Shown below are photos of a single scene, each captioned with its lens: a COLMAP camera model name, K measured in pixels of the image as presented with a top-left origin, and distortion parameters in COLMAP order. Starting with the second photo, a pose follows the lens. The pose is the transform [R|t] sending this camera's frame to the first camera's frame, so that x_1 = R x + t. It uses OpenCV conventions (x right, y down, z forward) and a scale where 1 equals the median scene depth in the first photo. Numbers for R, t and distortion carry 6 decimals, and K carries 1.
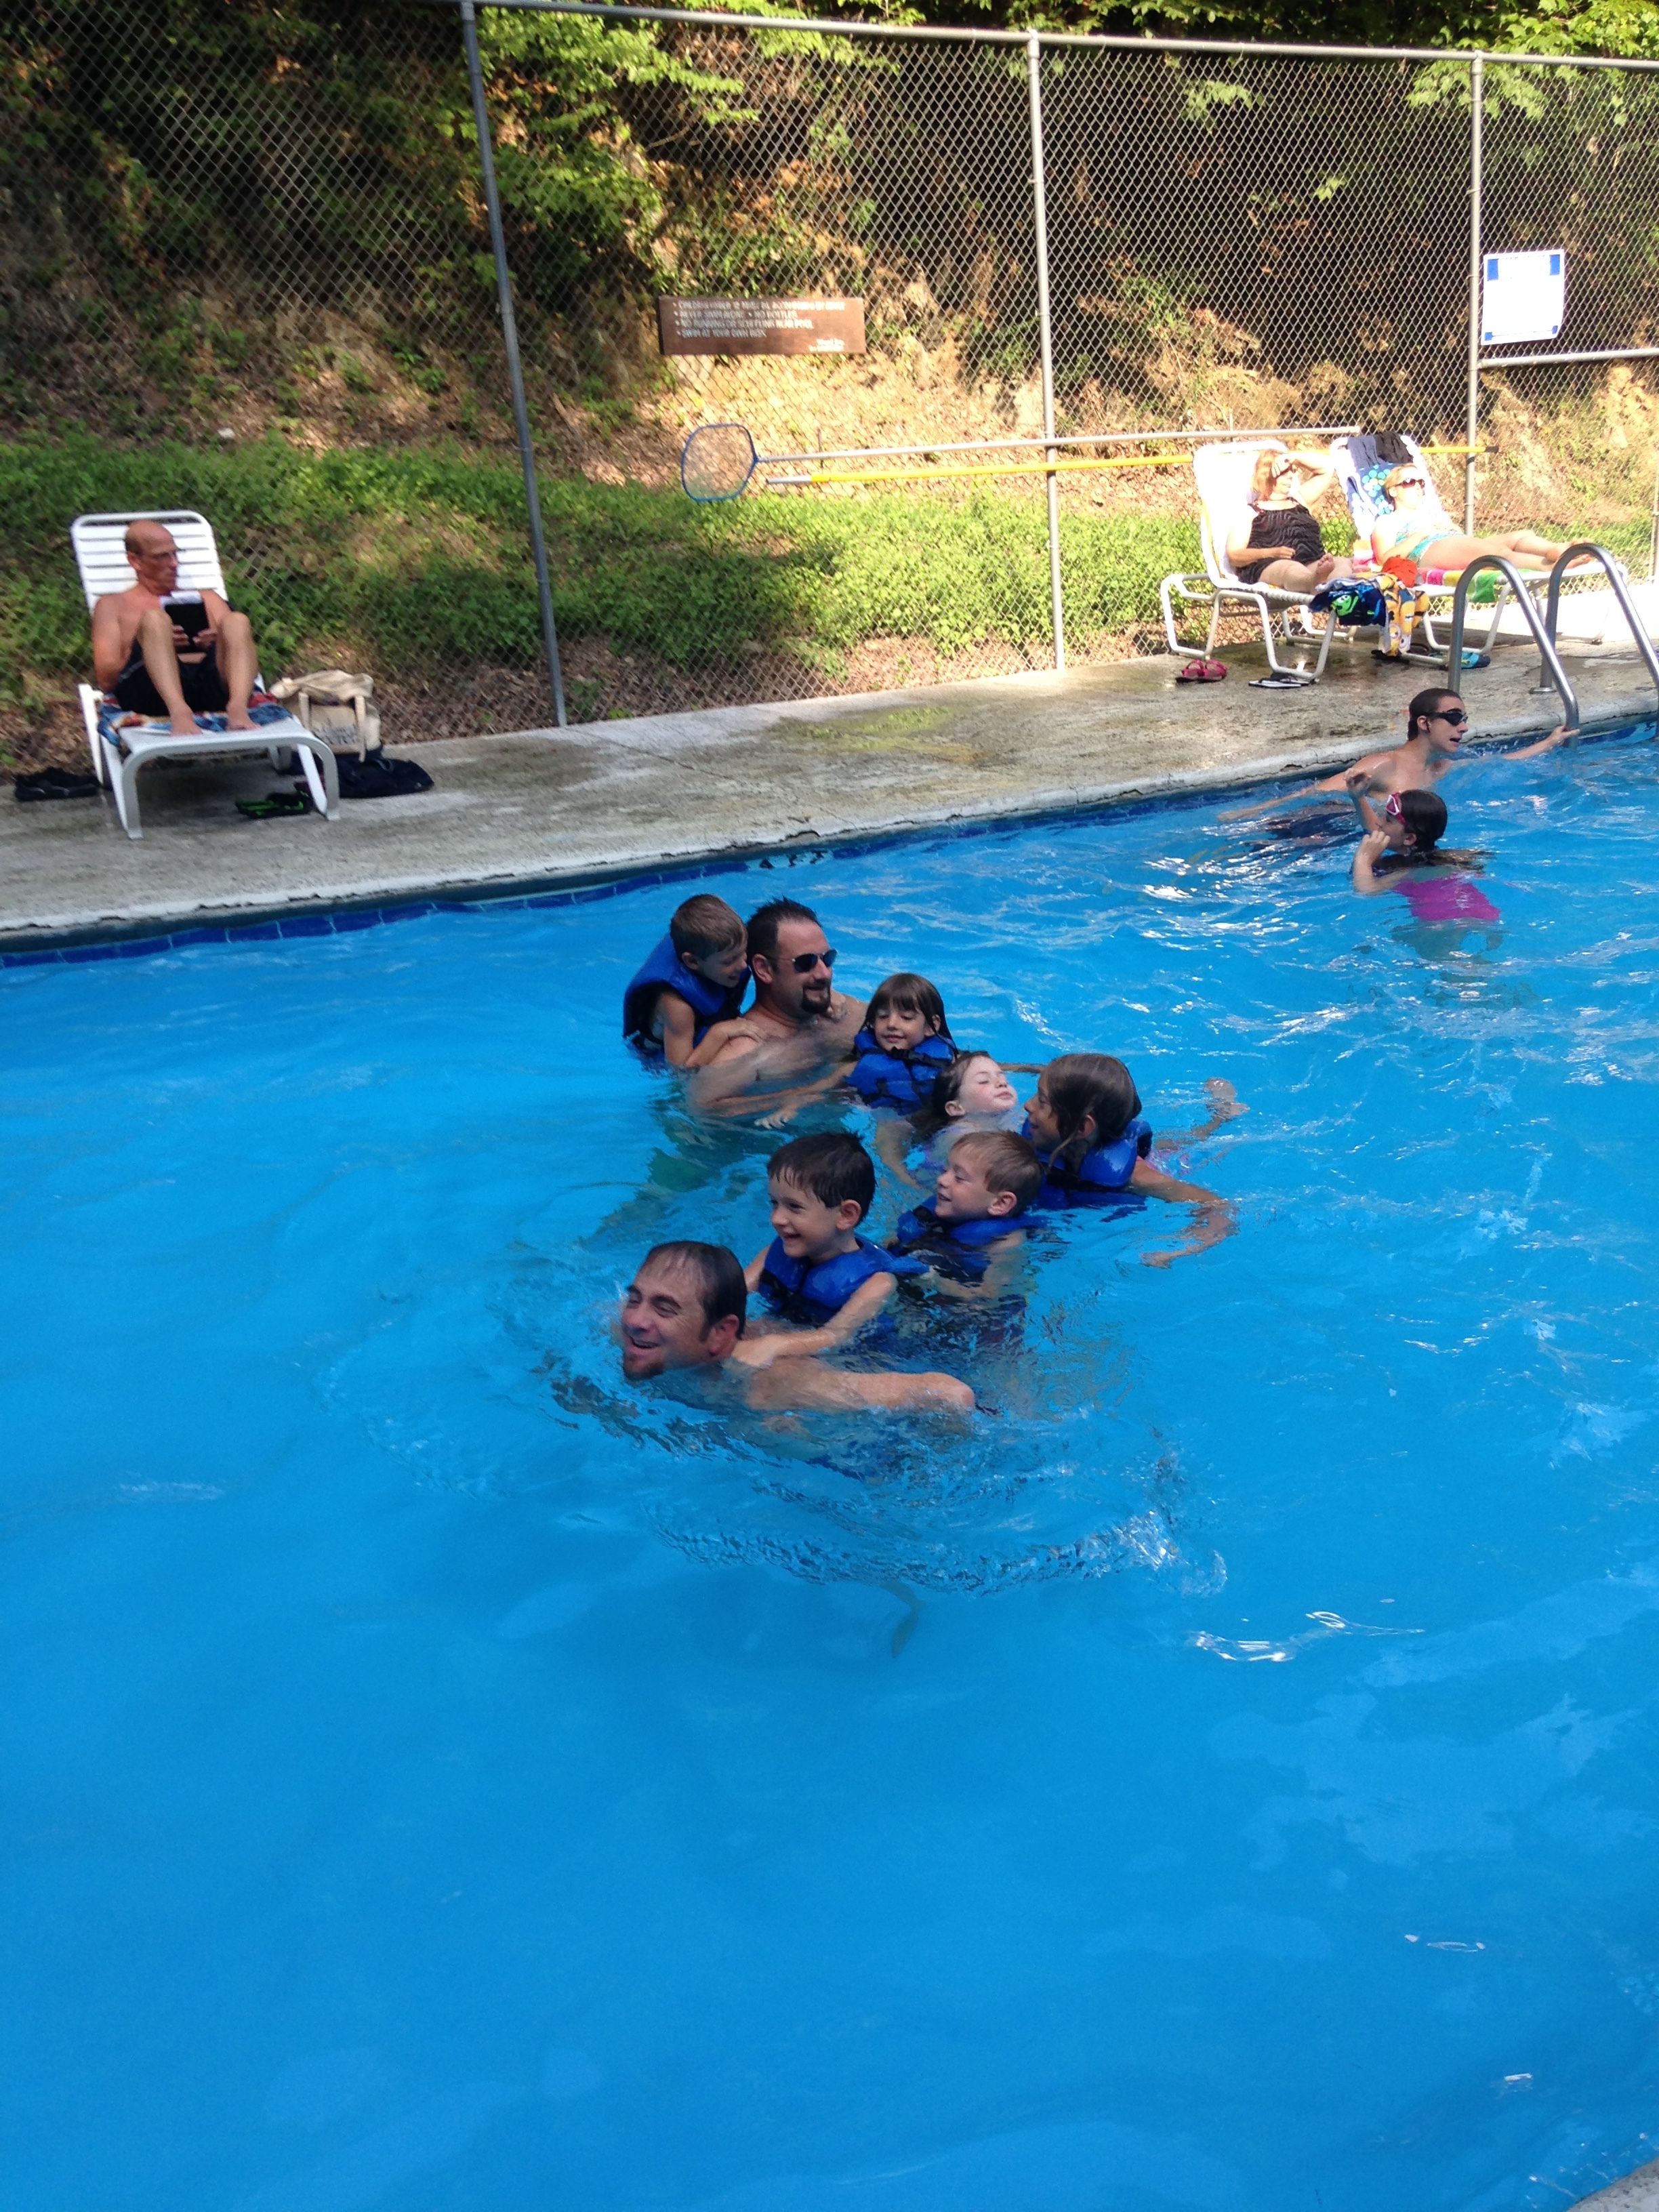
lens RADIAL K [[2099.5, 0, 829.3], [0, 2099.5, 1111.0], [0, 0, 1]] dist [0.197138, -0.262179]
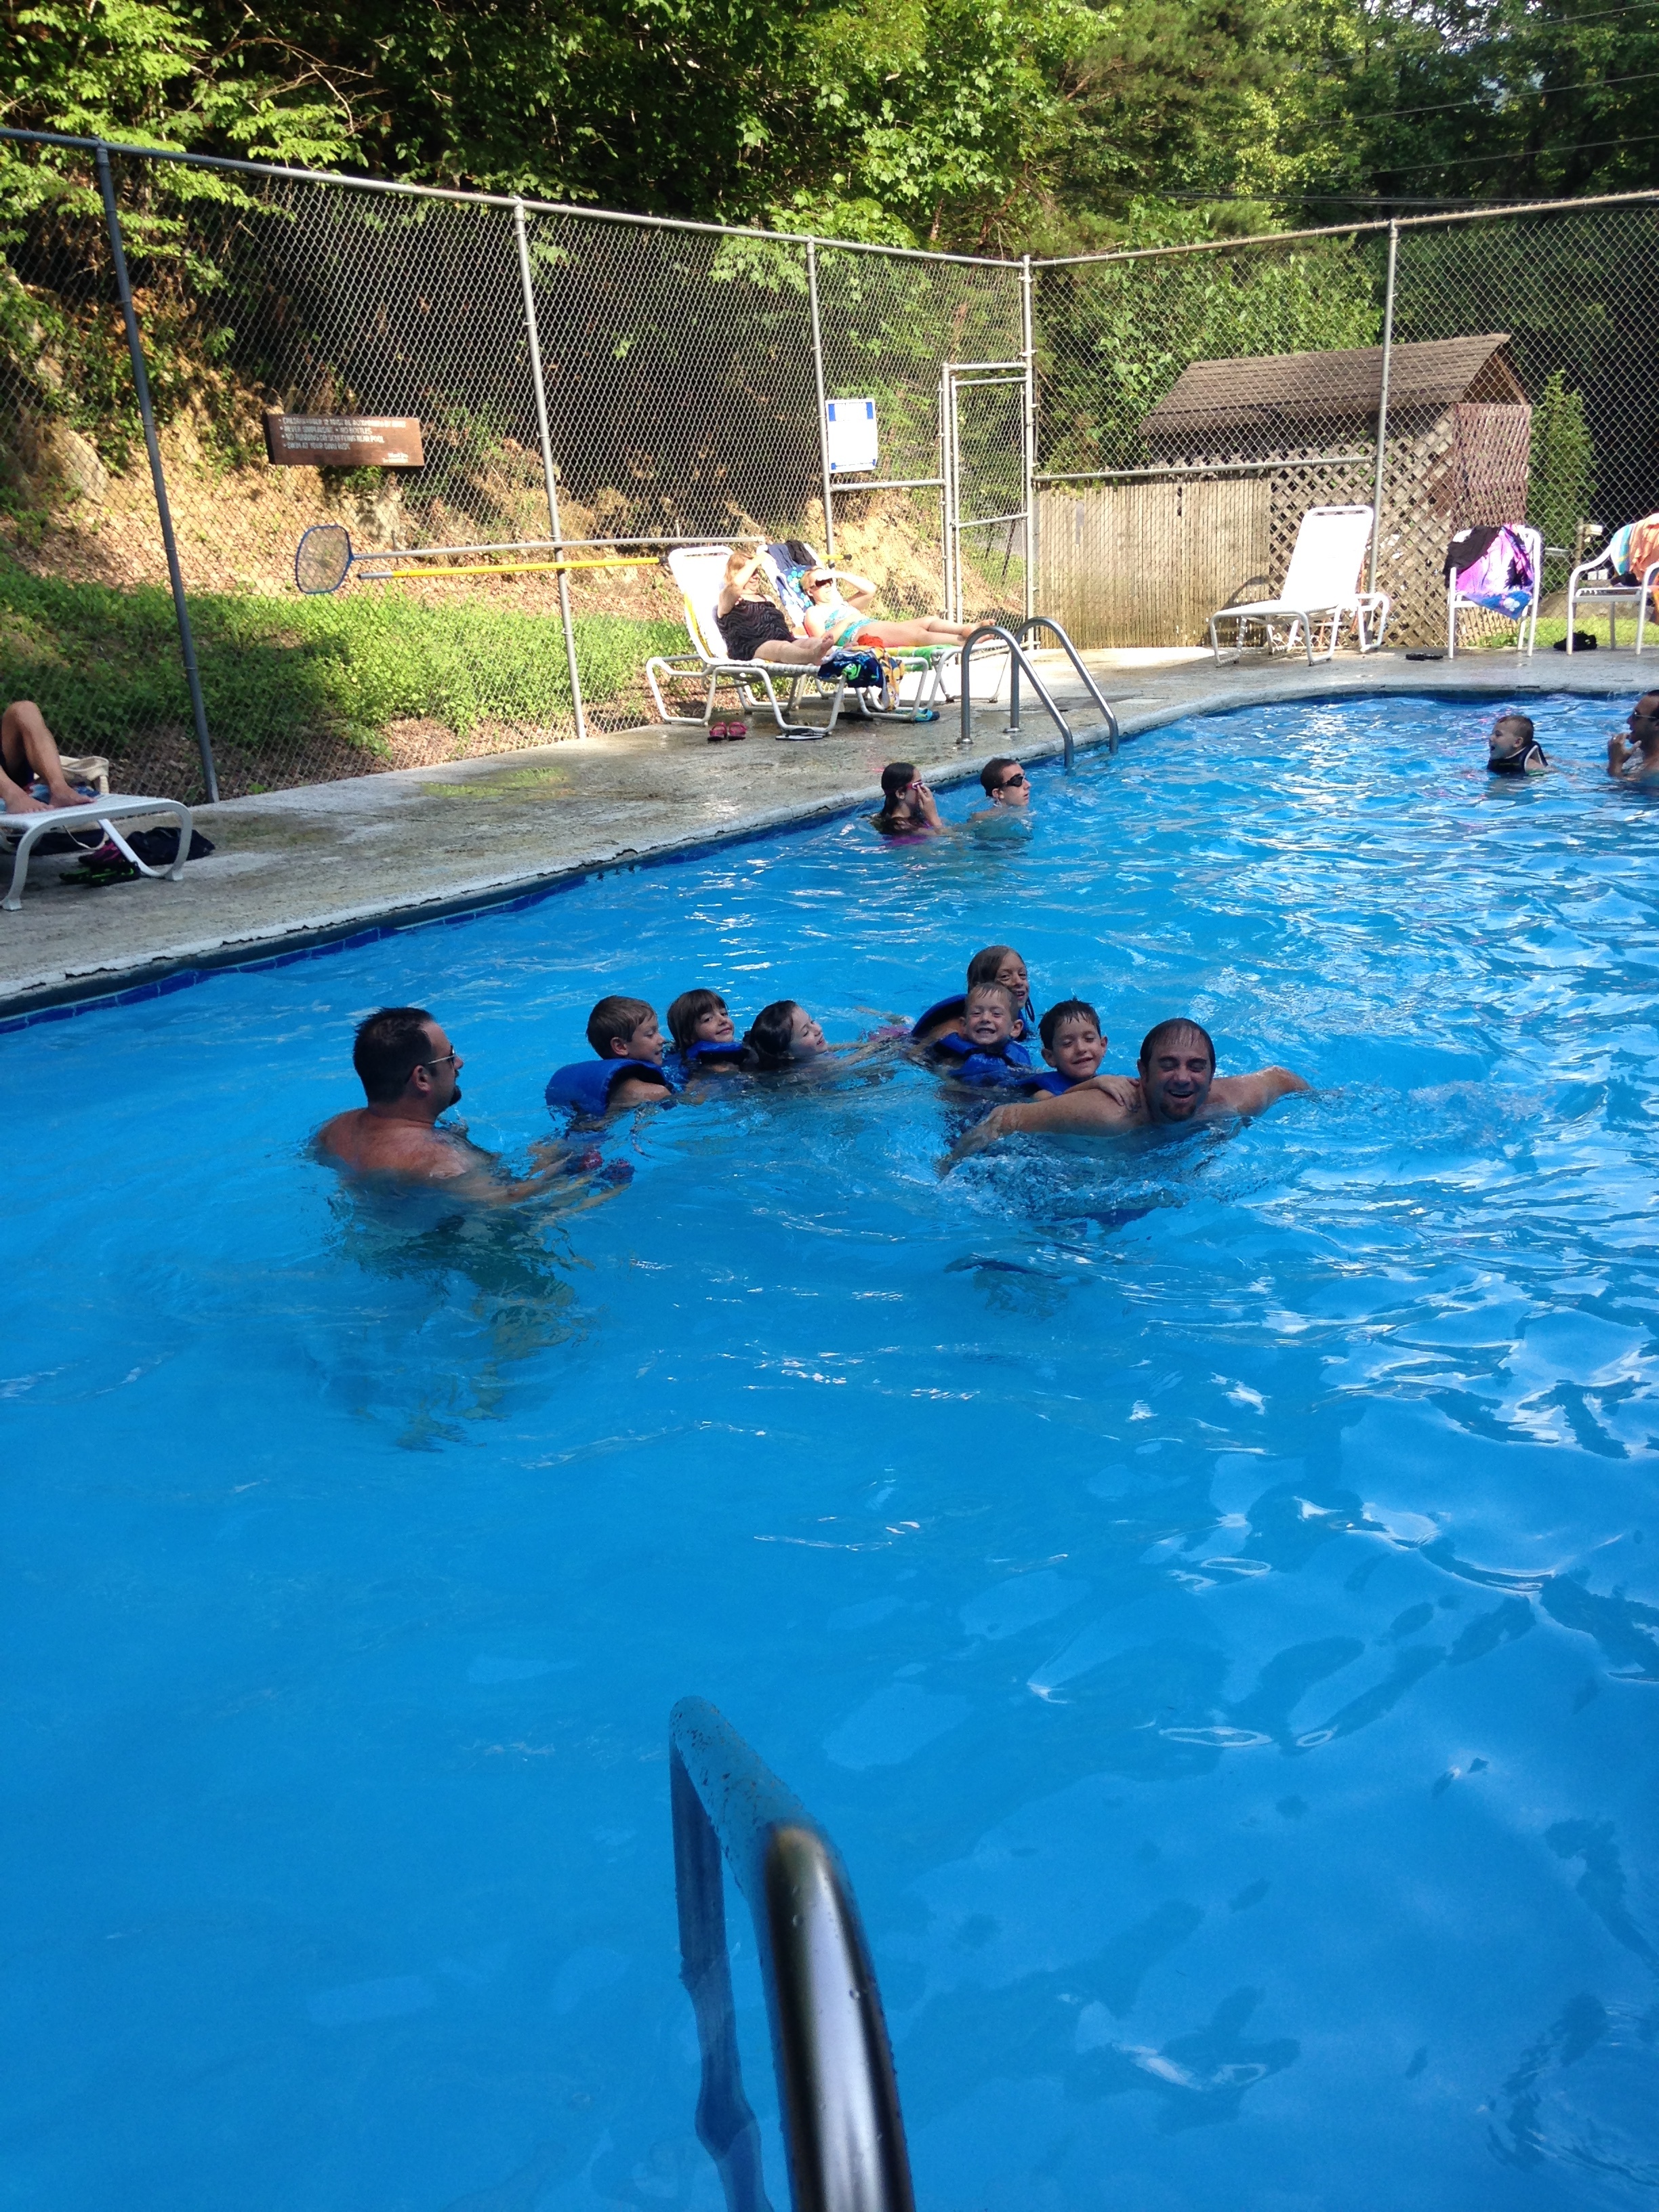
lens RADIAL K [[2111.6, 0, 827.2], [0, 2111.6, 1106.4], [0, 0, 1]] dist [0.235914, -0.373034]
pose [[0.898359, -0.123759, 0.421467, -0.289461], [0.148887, 0.988483, -0.027096, 0.040478], [-0.413259, 0.087093, 0.906439, -0.087255]]
